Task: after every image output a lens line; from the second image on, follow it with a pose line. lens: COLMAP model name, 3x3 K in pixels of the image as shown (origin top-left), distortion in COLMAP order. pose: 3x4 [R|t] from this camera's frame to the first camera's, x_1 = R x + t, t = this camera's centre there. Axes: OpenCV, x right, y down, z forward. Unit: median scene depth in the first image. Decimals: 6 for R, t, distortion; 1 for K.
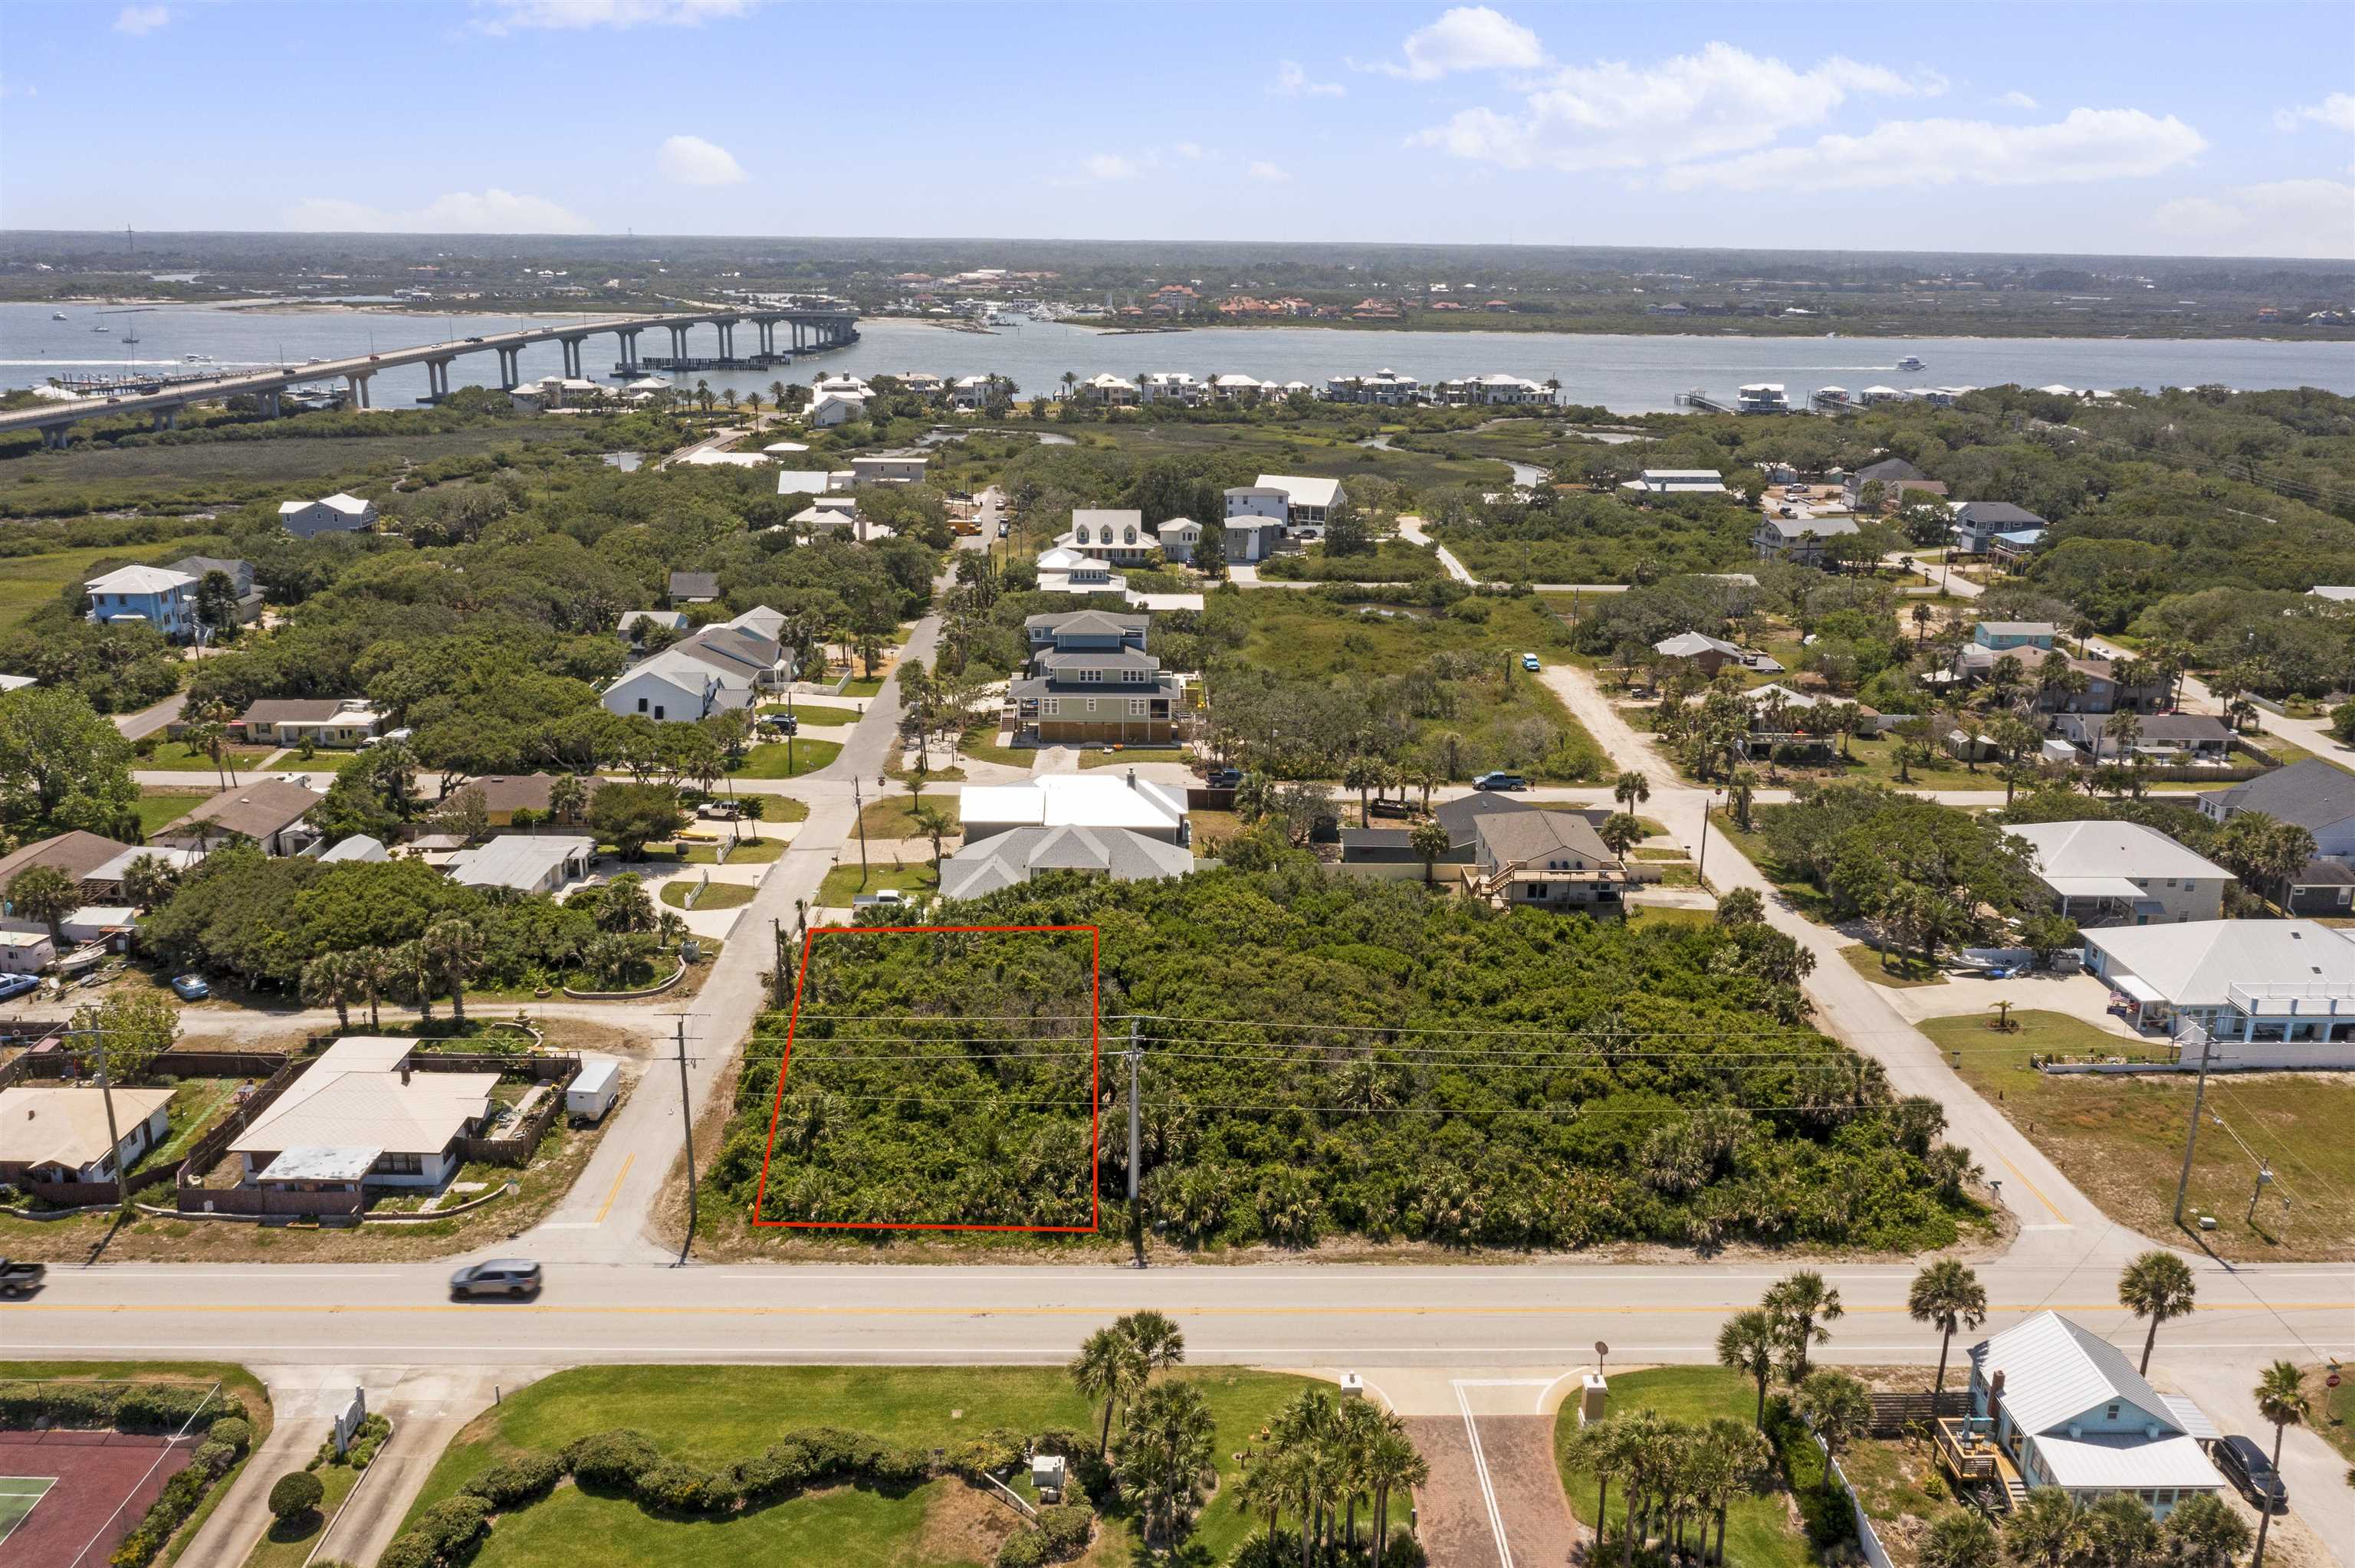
lens RADIAL K [[1863.5, 0, 1182.4], [0, 1863.5, 771.3], [0, 0, 1]] dist [-0.020128, 0.005712]
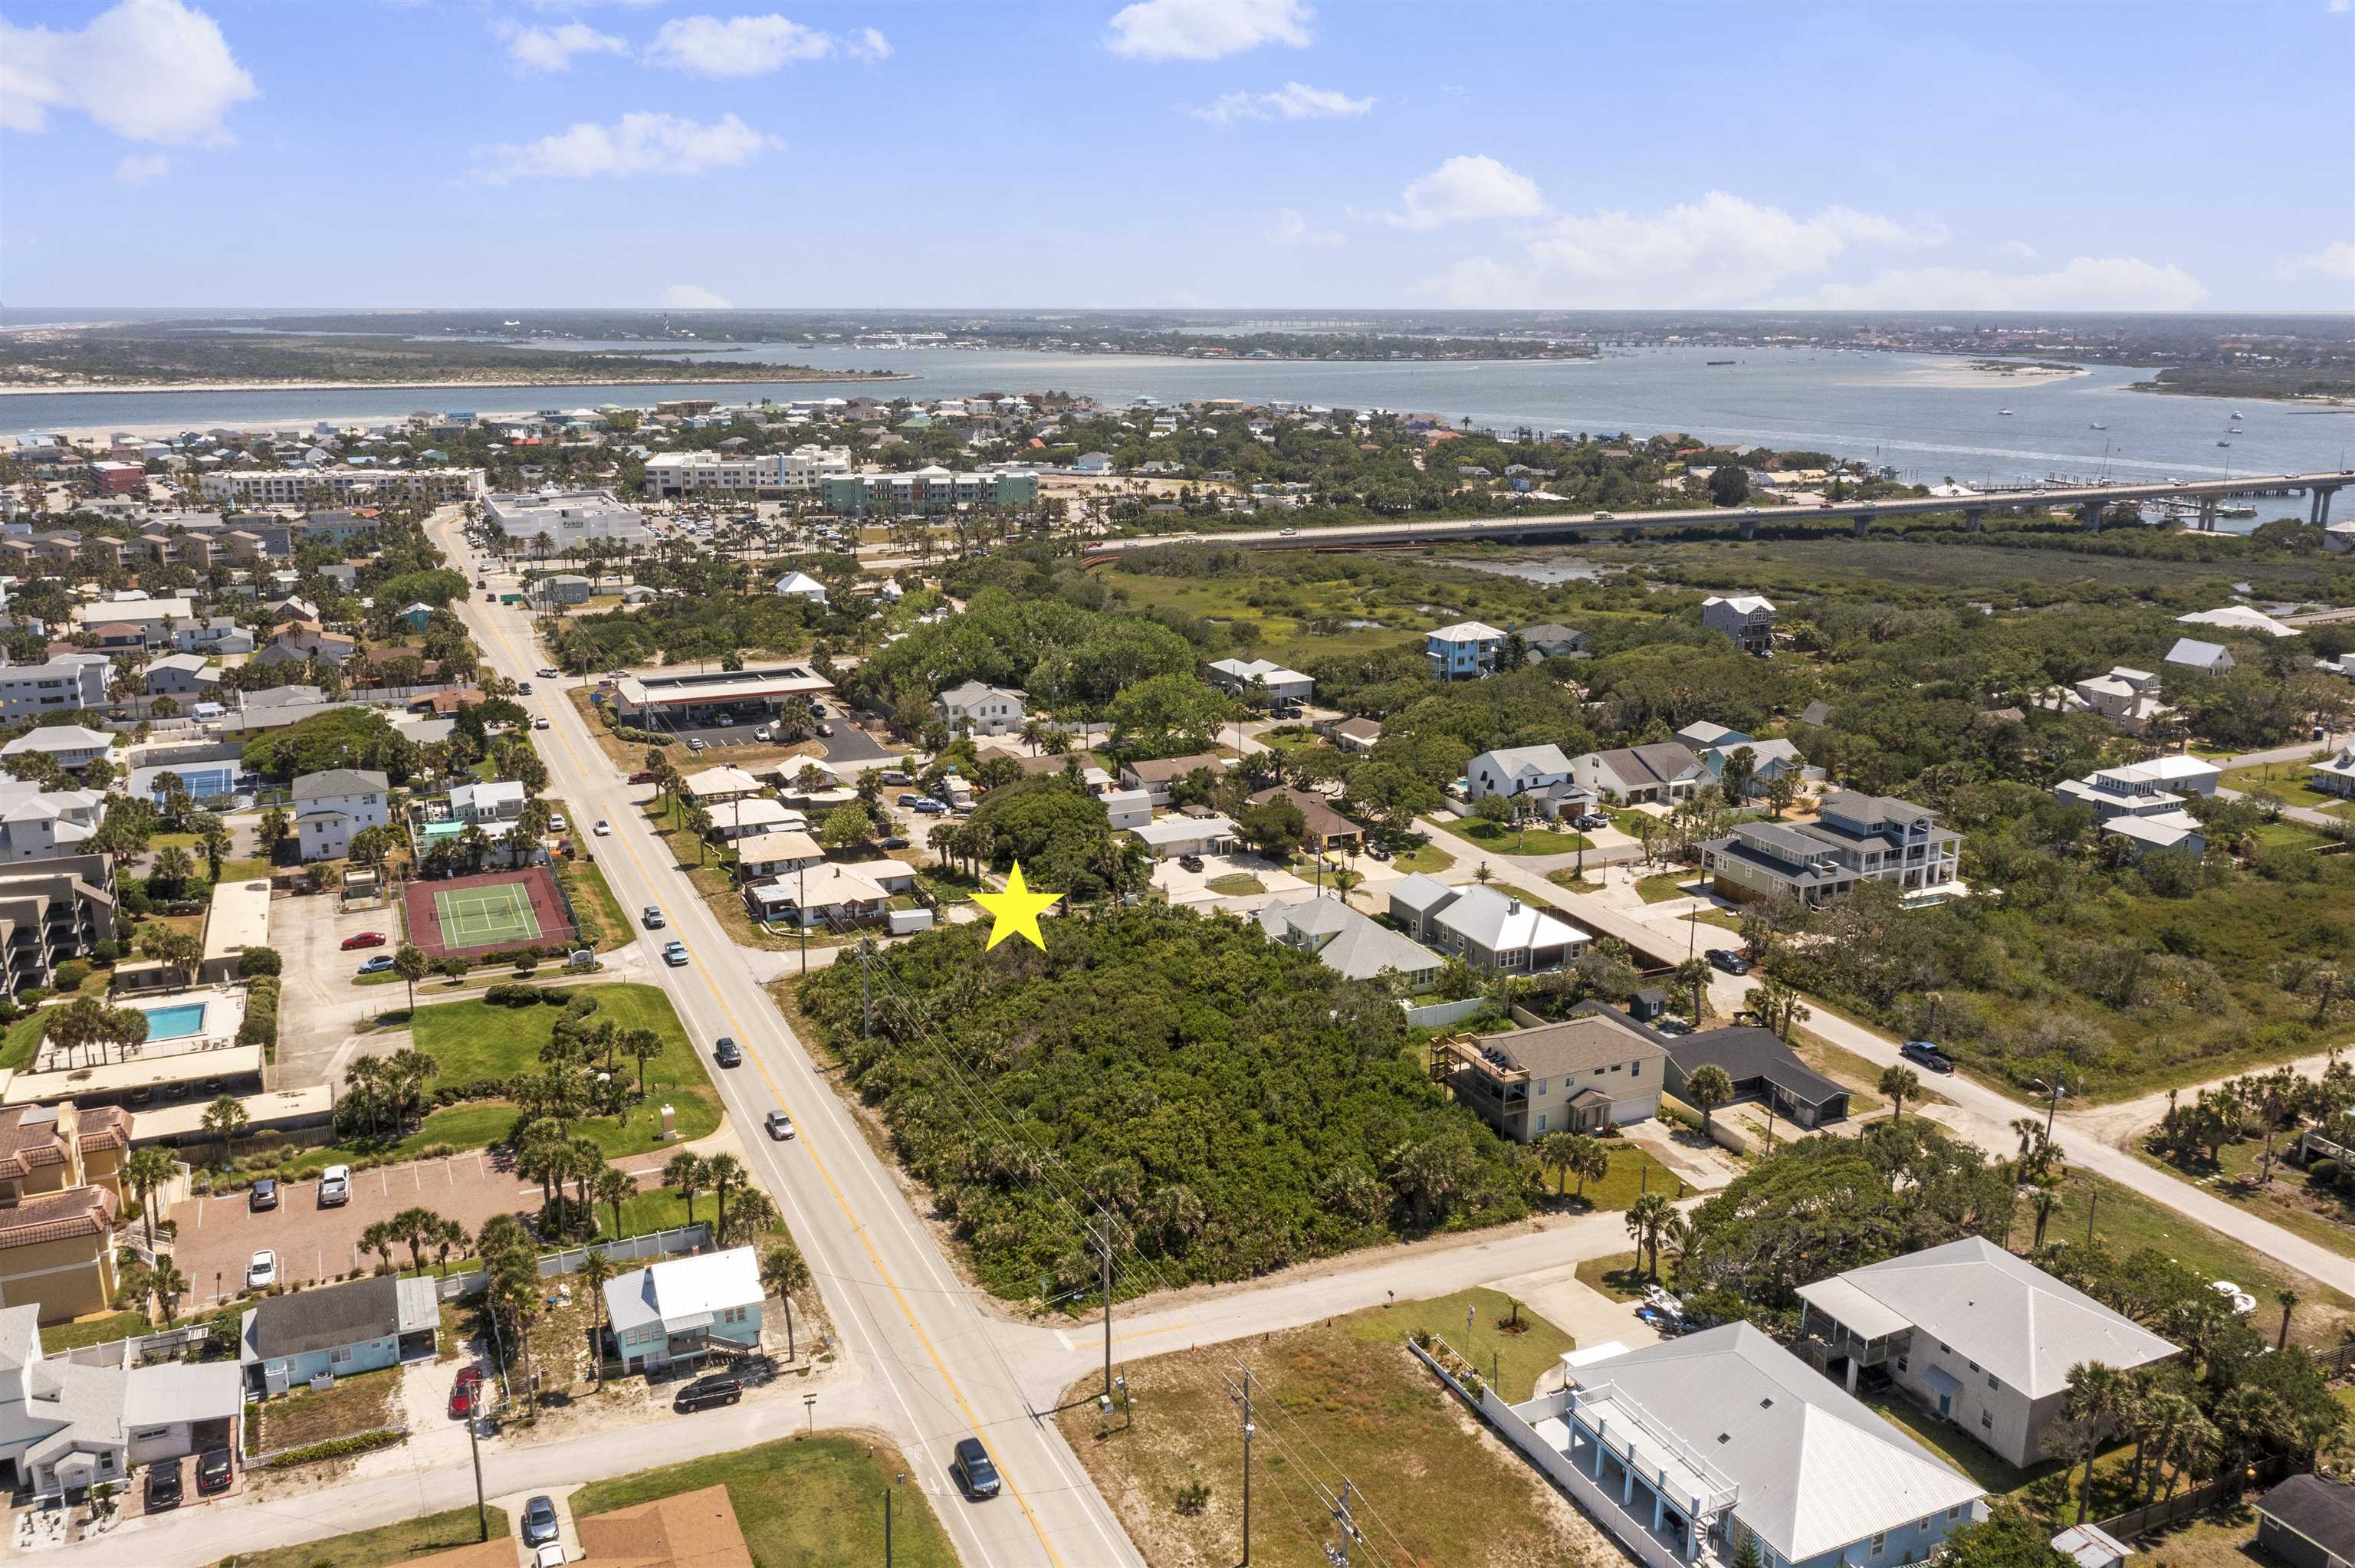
lens RADIAL K [[1863.5, 0, 1182.4], [0, 1863.5, 771.3], [0, 0, 1]] dist [-0.020128, 0.005712]
pose [[0.401403, 0.213142, -0.890756, 0.844432], [-0.250838, 0.960945, 0.116901, -0.149591], [0.880884, 0.176511, 0.439190, 0.272264]]
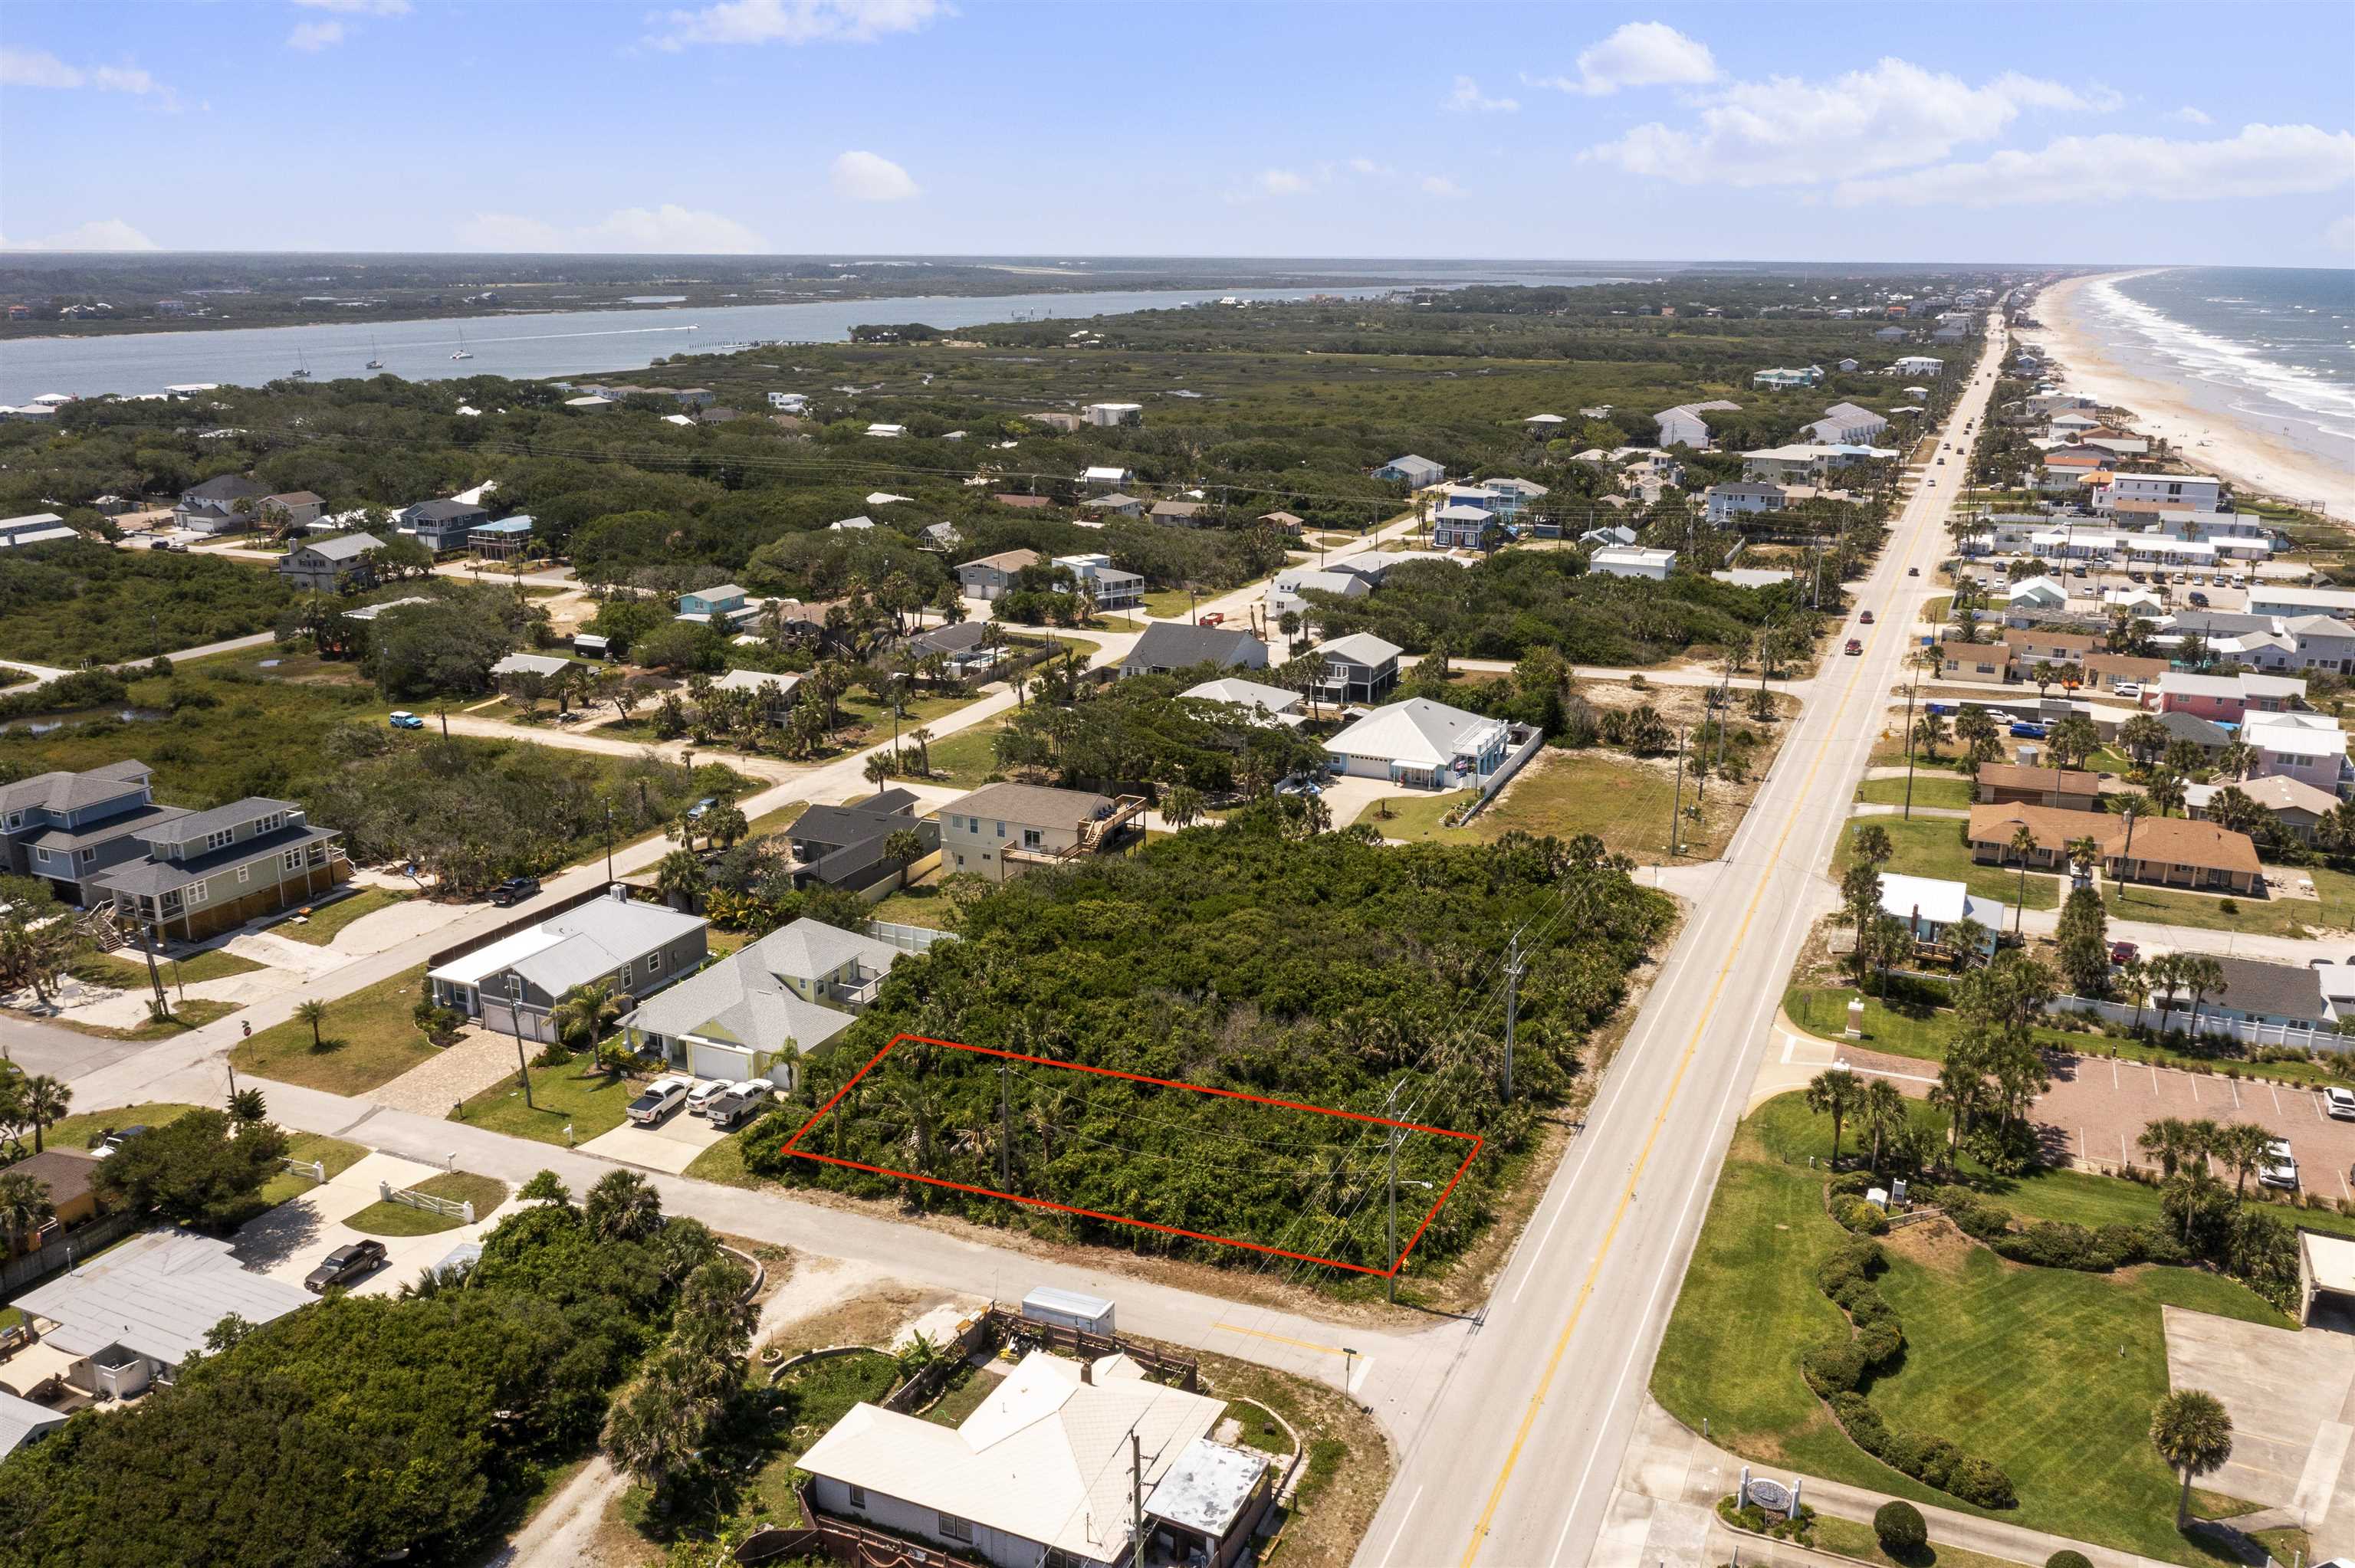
lens RADIAL K [[1863.5, 0, 1182.4], [0, 1863.5, 771.3], [0, 0, 1]] dist [-0.020128, 0.005712]
pose [[0.416317, -0.252687, 0.873401, -0.607314], [0.249582, 0.955465, 0.157463, -0.111257], [-0.874294, 0.152431, 0.460842, 0.346840]]
